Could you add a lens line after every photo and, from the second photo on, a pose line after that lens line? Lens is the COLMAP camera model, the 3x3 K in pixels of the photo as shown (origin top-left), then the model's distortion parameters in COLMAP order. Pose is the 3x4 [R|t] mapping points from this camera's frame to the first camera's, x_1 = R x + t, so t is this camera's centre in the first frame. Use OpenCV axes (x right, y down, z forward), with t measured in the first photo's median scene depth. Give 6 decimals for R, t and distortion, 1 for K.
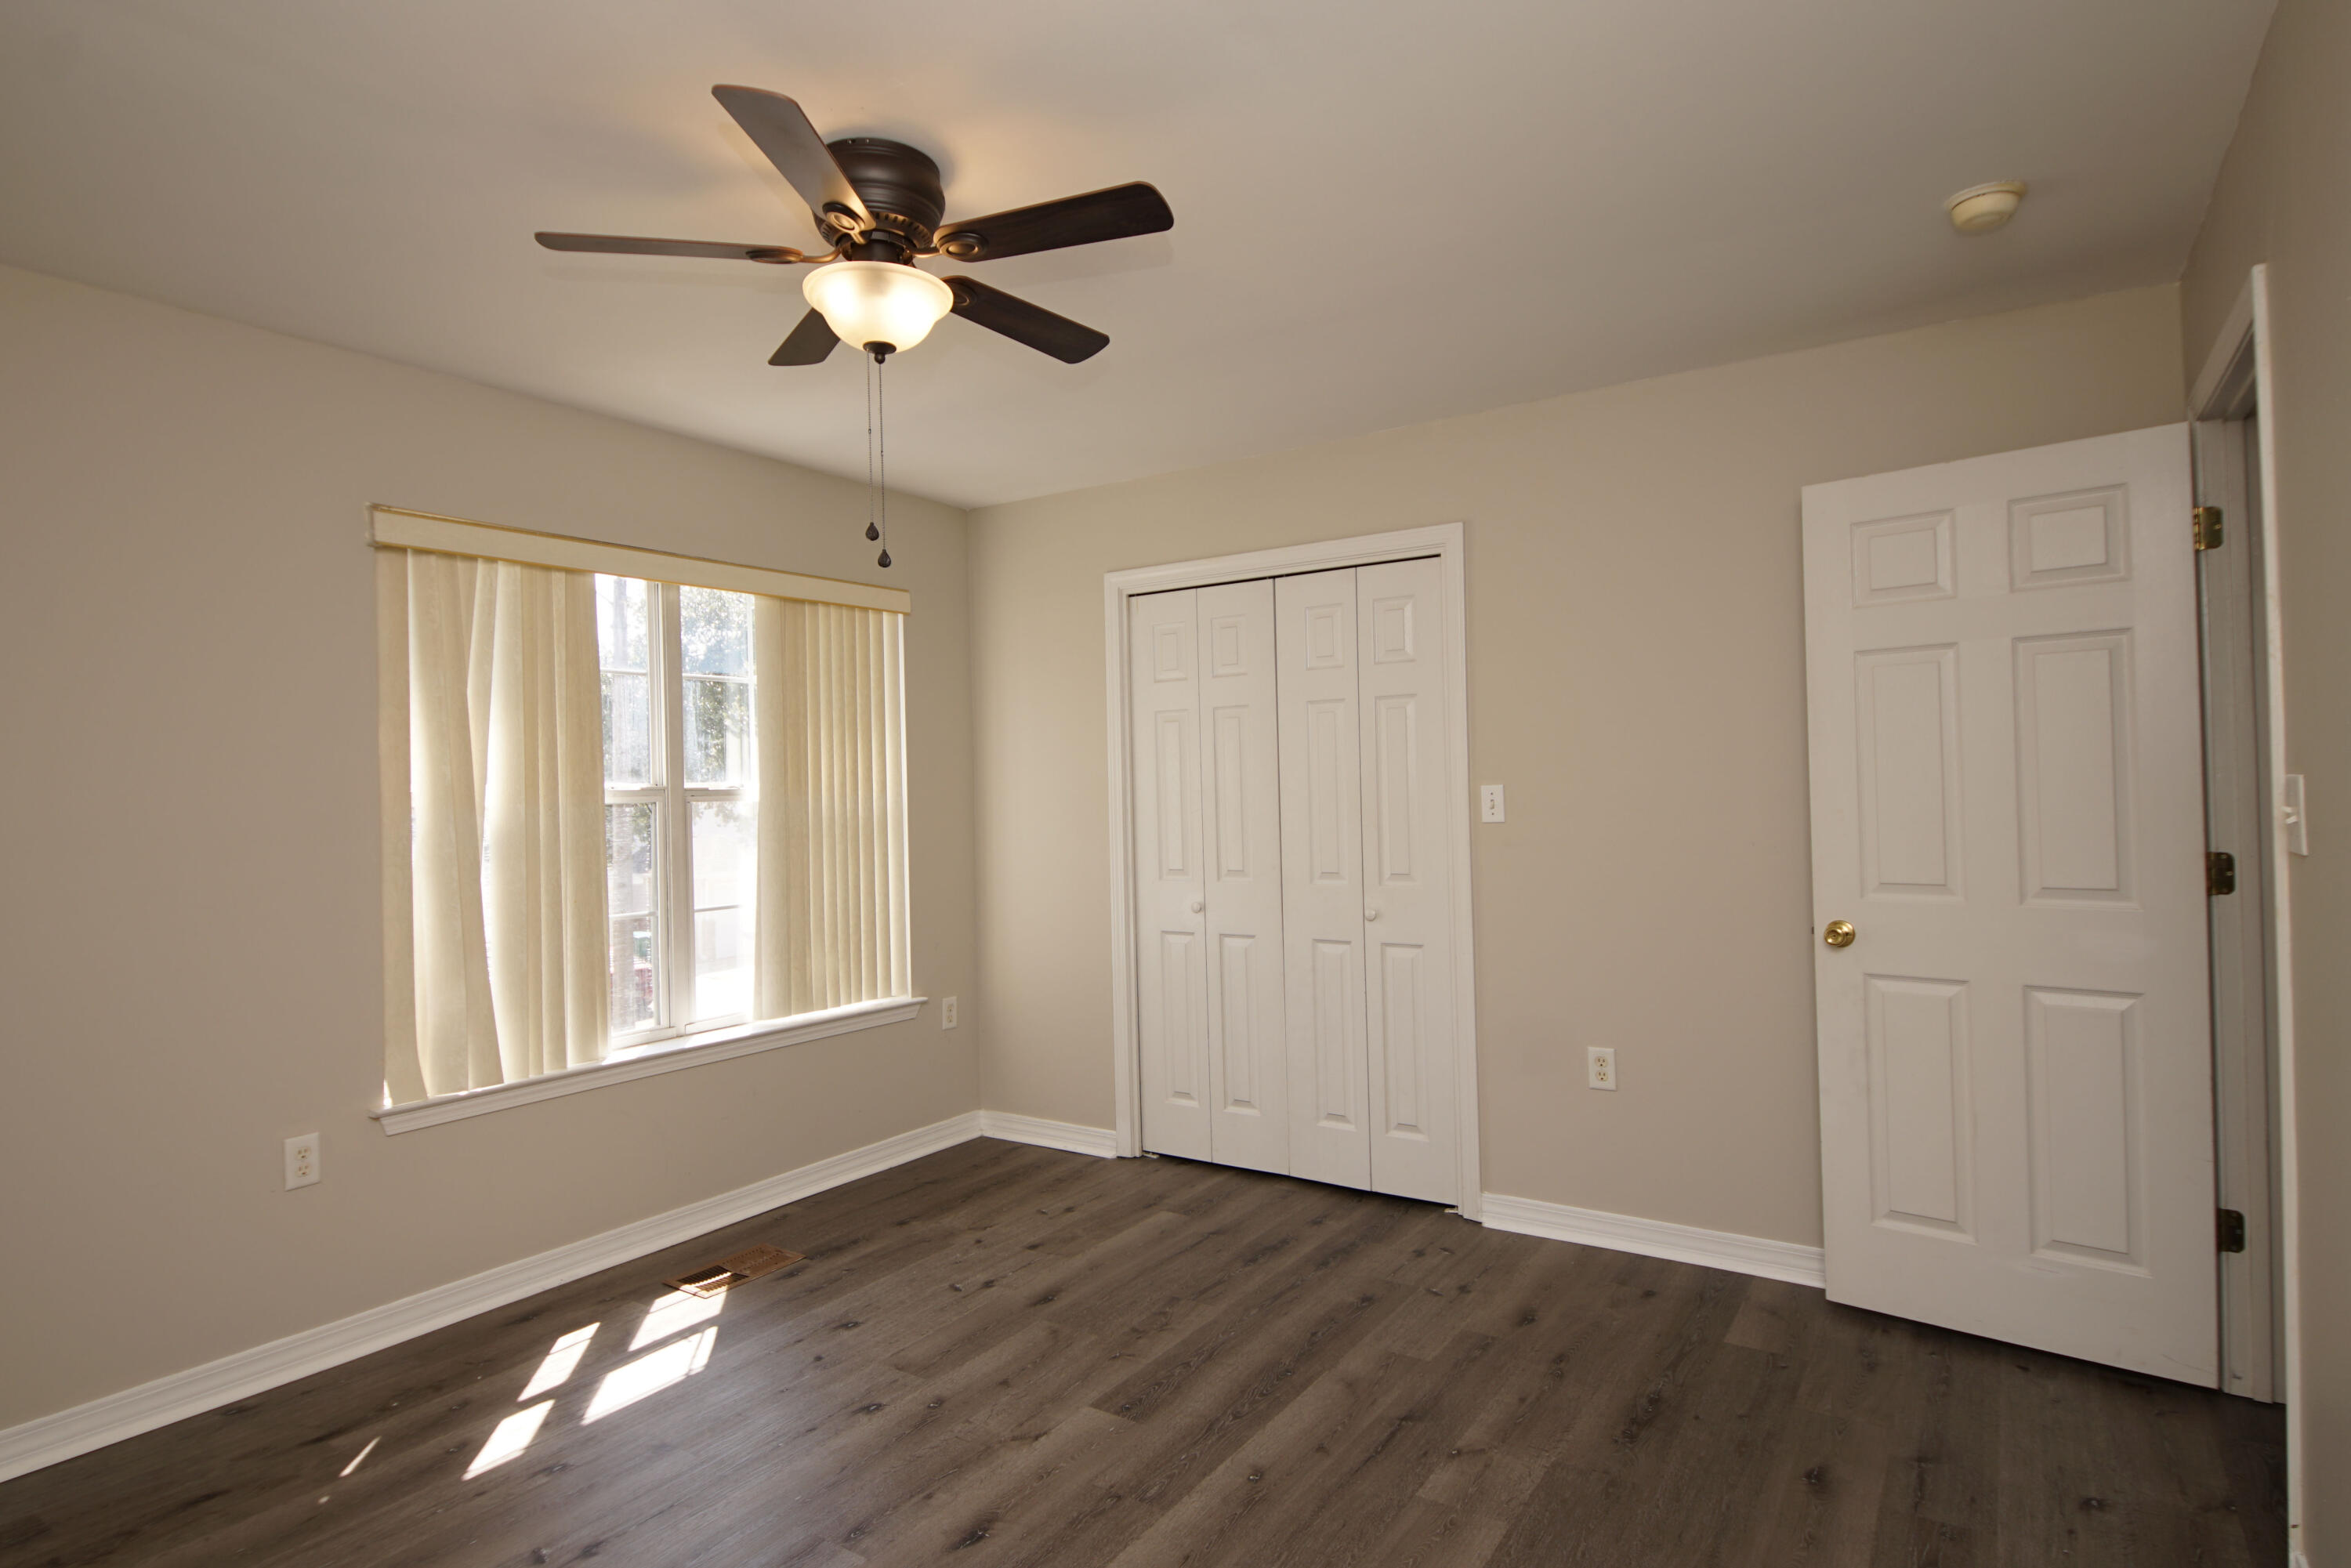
lens RADIAL K [[1260.7, 0, 1152.1], [0, 1260.7, 774.1], [0, 0, 1]] dist [0.036173, -0.030783]
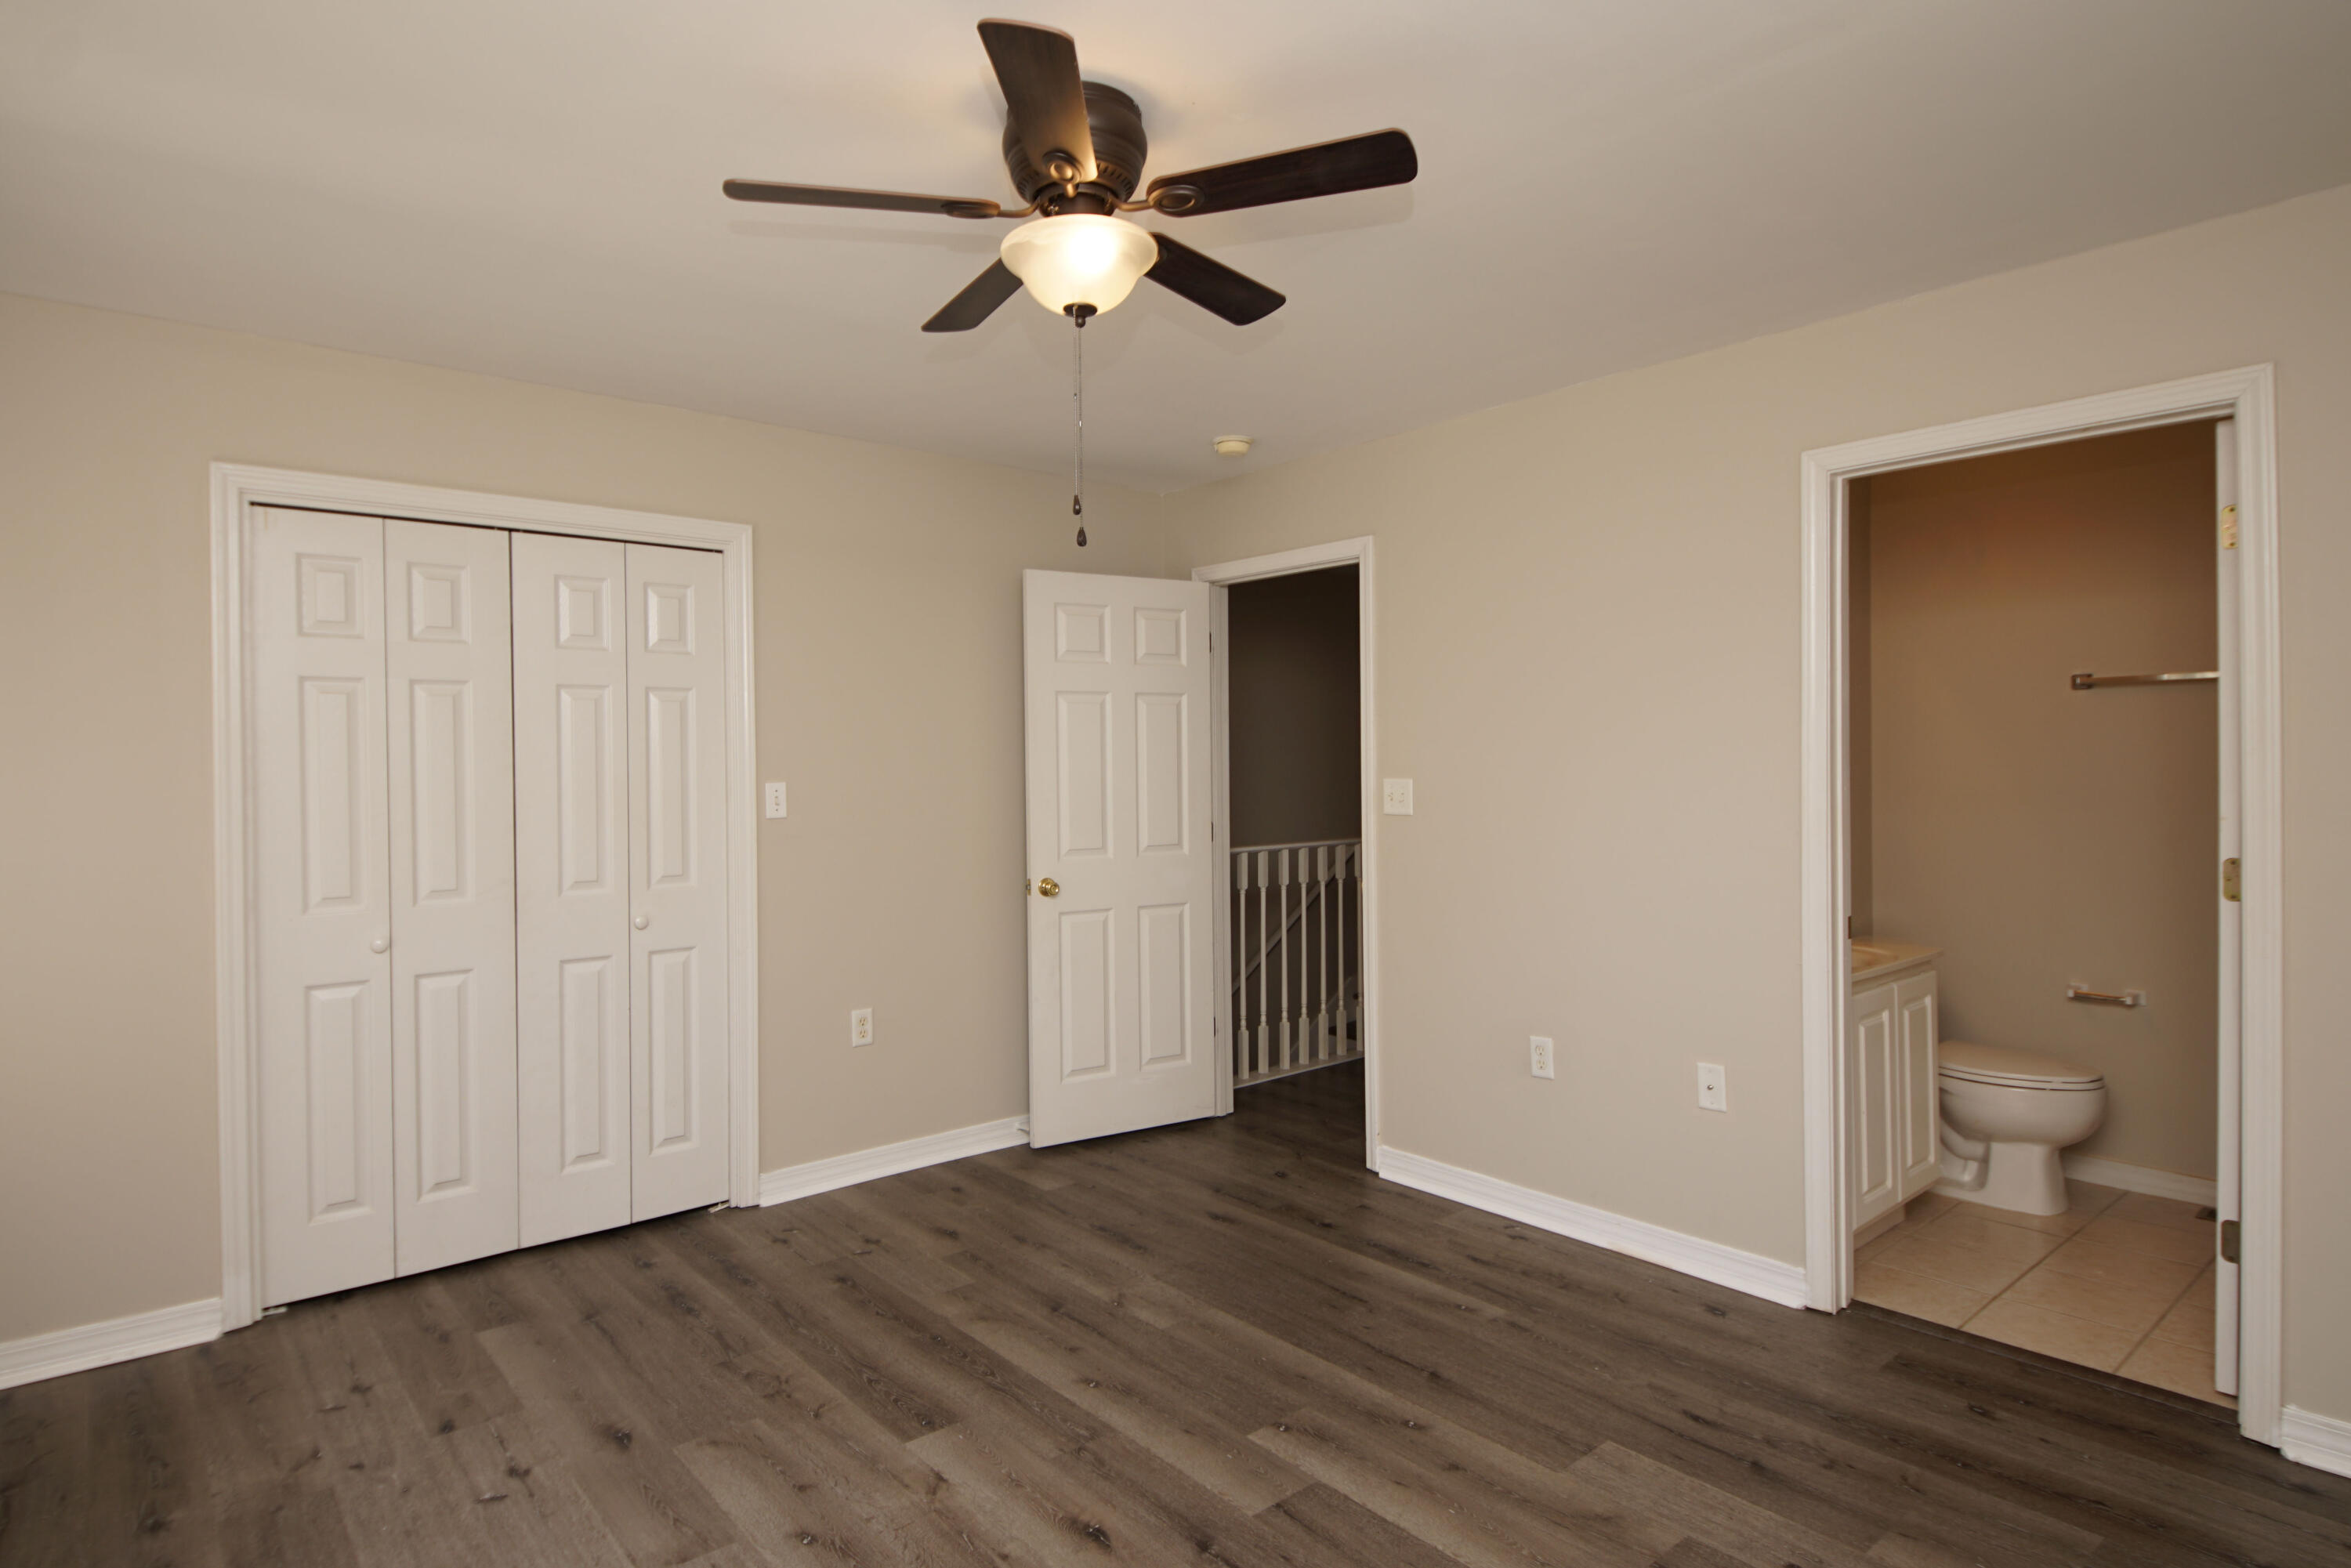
lens RADIAL K [[1260.7, 0, 1141.0], [0, 1260.7, 775.4], [0, 0, 1]] dist [0.036173, -0.030783]
pose [[0.283436, 0.009511, 0.958944, -0.695558], [-0.008408, 0.999937, -0.007432, 0.008434], [-0.958954, -0.005956, 0.283498, 0.438232]]
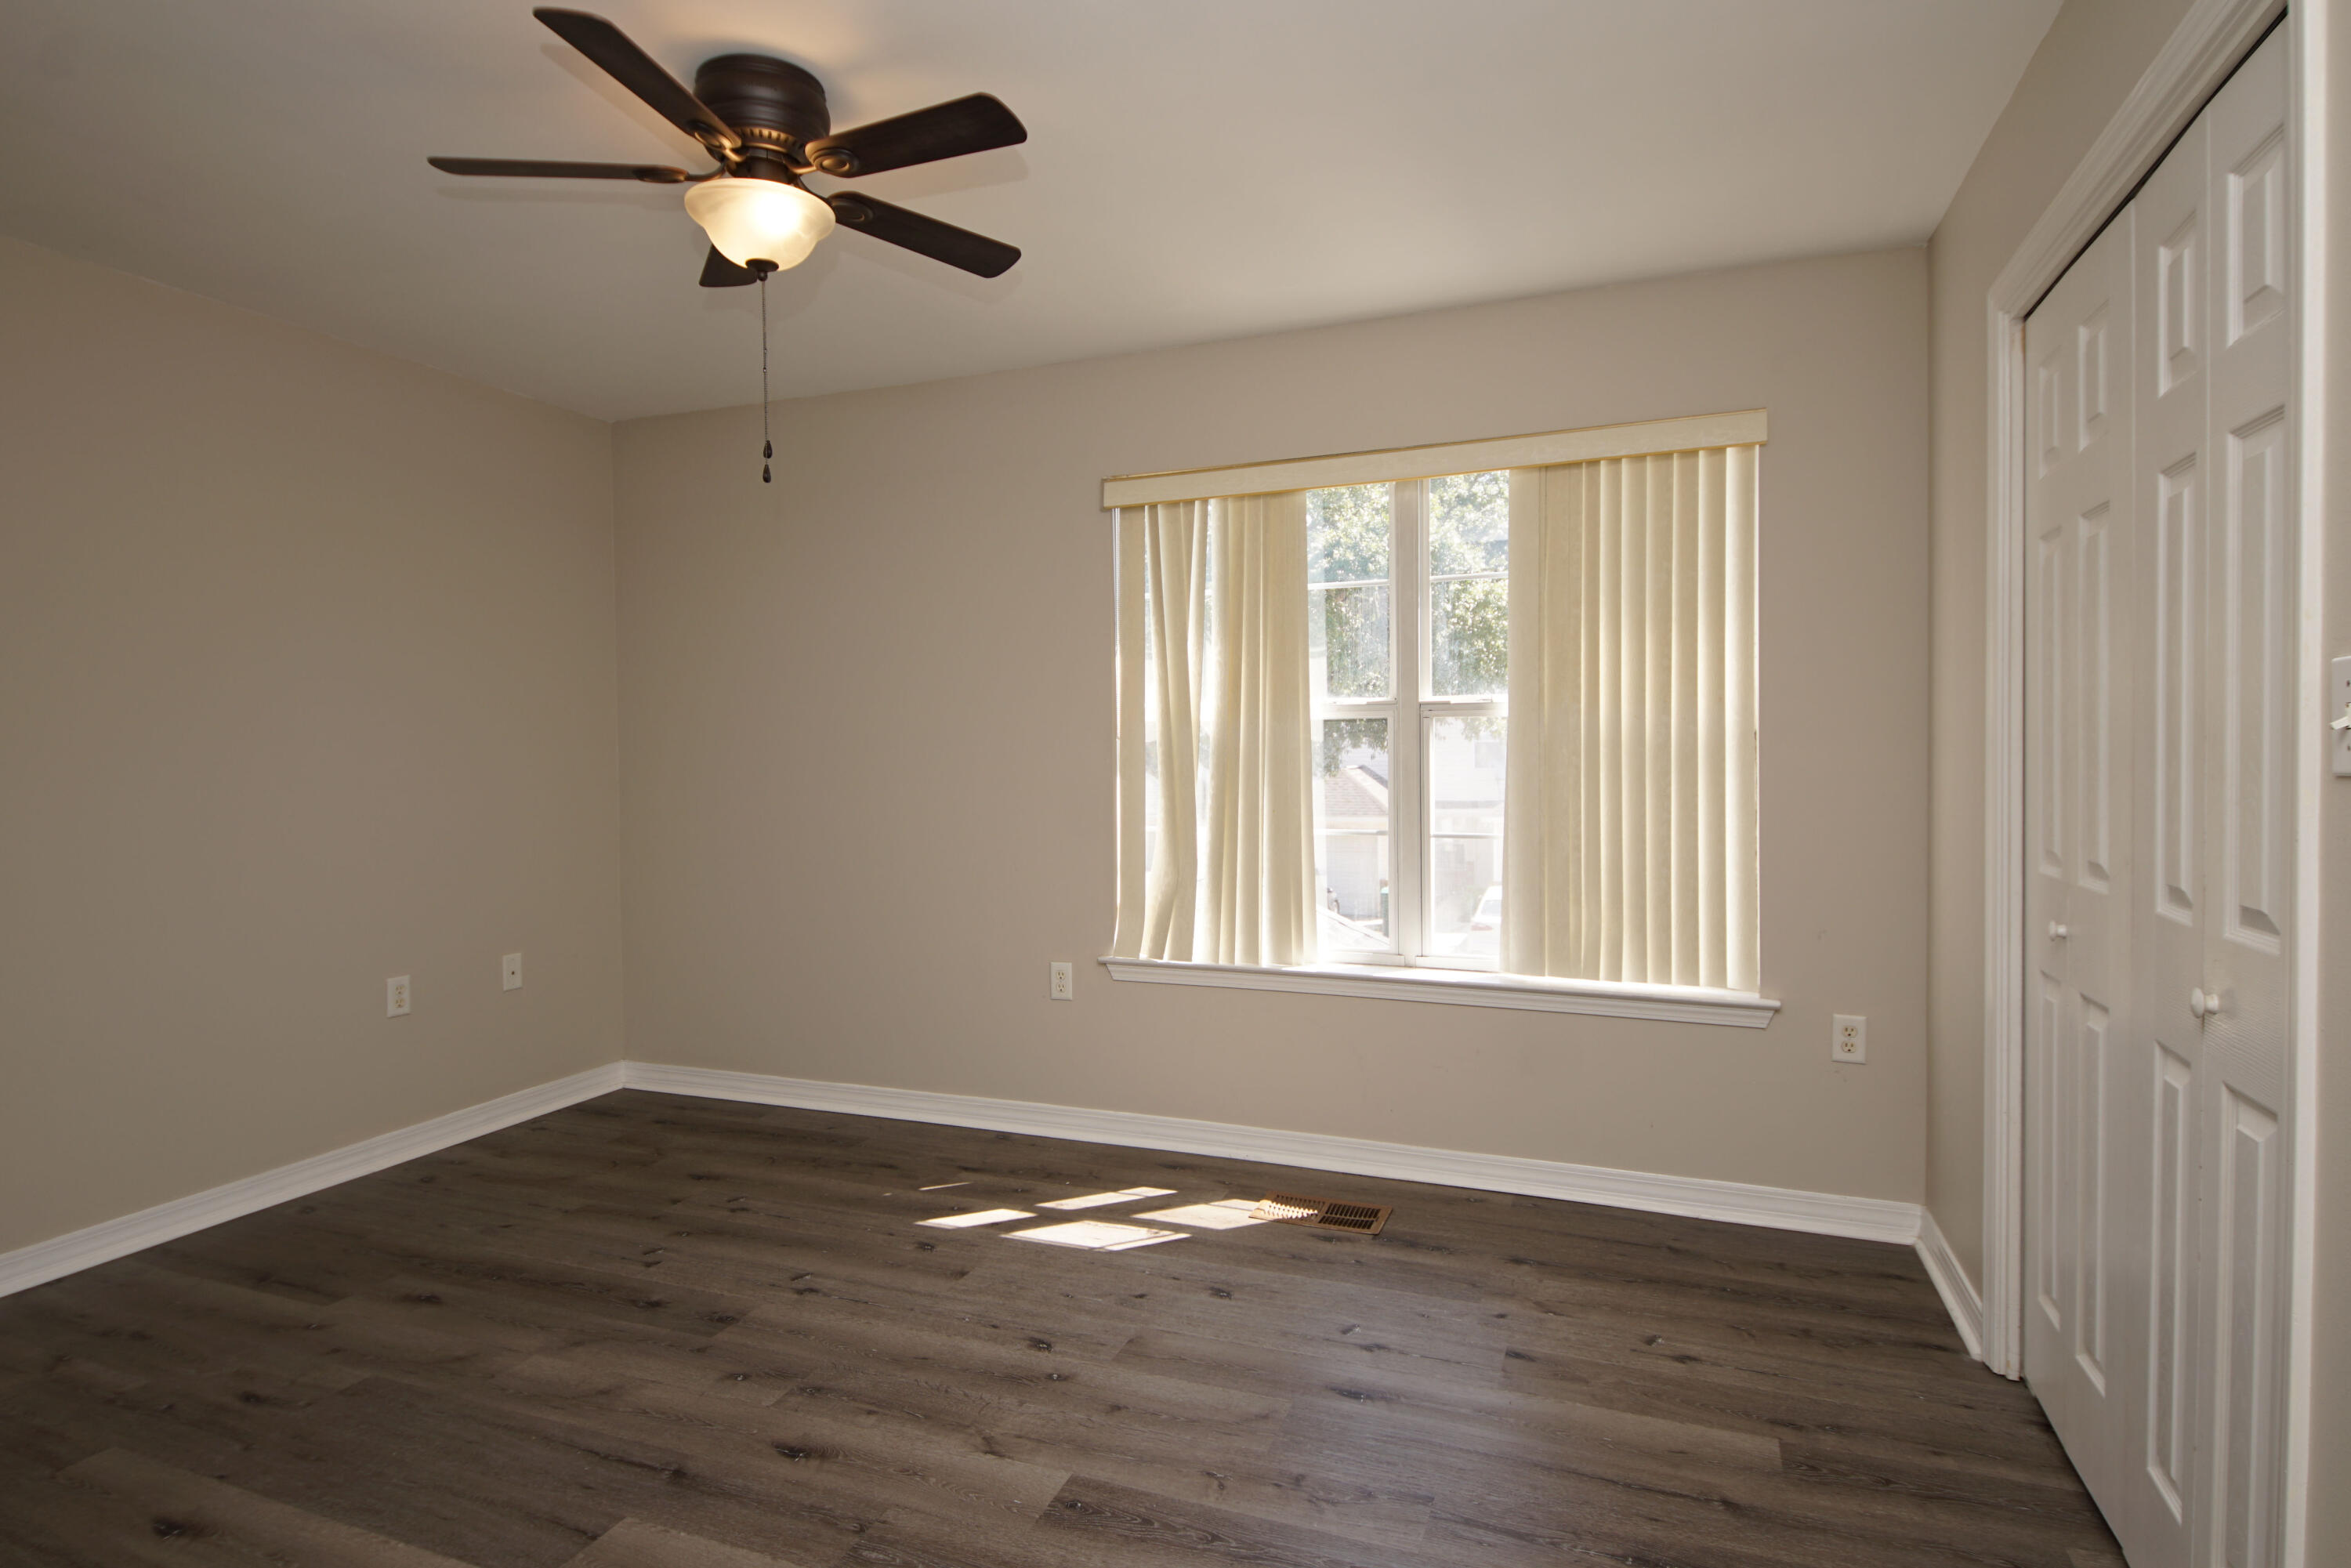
lens RADIAL K [[1260.7, 0, 1141.0], [0, 1260.7, 770.1], [0, 0, 1]] dist [0.036173, -0.030783]
pose [[0.205261, 0.038967, -0.977931, 0.550387], [0.017031, 0.998914, 0.043378, 0.019615], [0.978559, -0.025559, 0.204374, 0.685472]]
